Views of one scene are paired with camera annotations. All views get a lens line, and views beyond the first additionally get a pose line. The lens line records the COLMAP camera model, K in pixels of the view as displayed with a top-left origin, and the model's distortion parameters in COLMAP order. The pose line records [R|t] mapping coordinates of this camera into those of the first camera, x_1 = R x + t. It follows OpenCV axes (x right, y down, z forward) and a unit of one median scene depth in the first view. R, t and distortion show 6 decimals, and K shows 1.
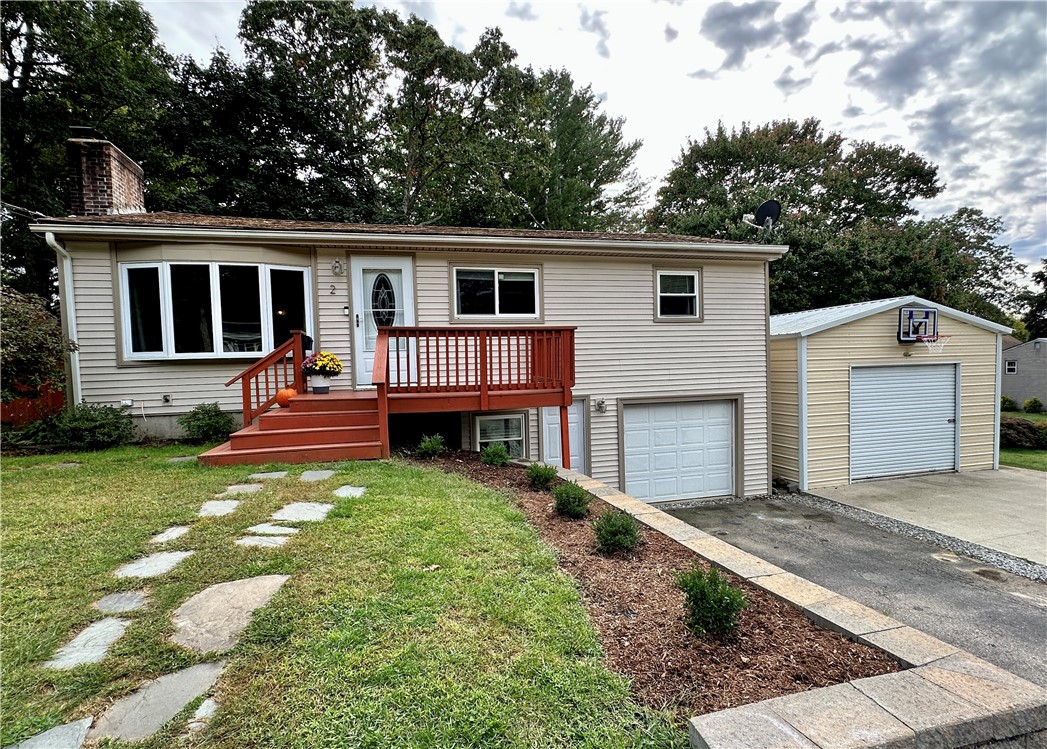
lens RADIAL K [[514.3, 0, 531.7], [0, 514.3, 397.1], [0, 0, 1]] dist [-0.012582, 0.002726]
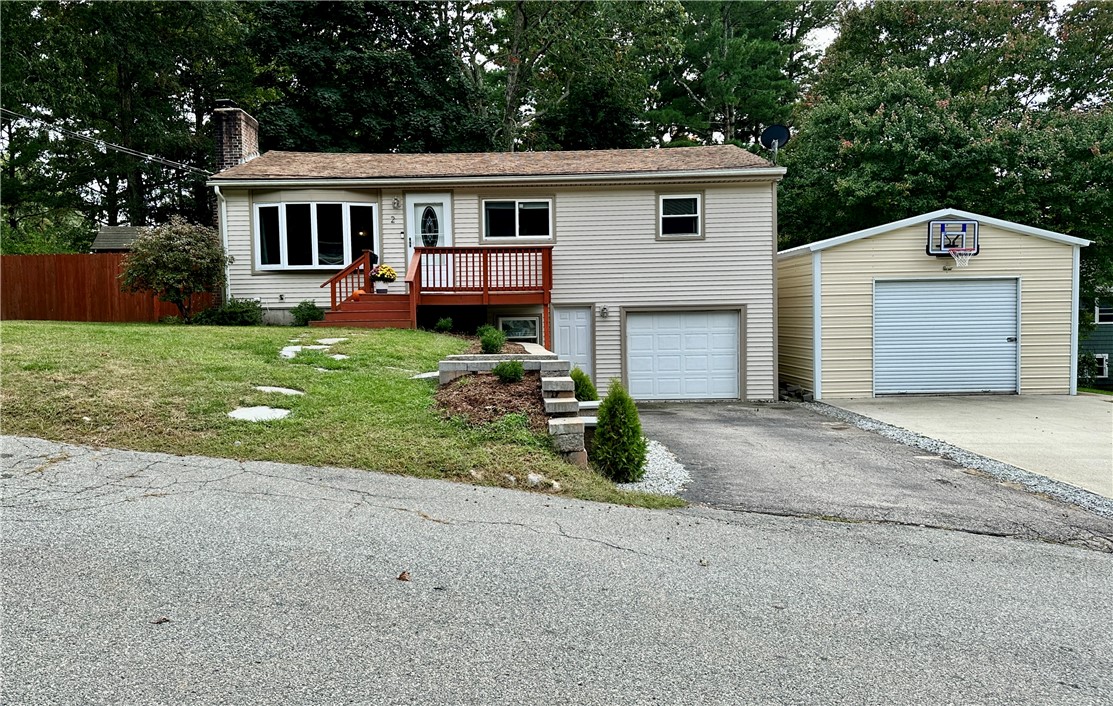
lens RADIAL K [[794.2, 0, 548.3], [0, 794.2, 356.0], [0, 0, 1]] dist [0.066896, -0.016303]
pose [[0.972581, 0.022402, -0.231482, 0.473597], [-0.021973, 0.999749, 0.004429, 0.123915], [0.231523, 0.000779, 0.972829, -0.889672]]
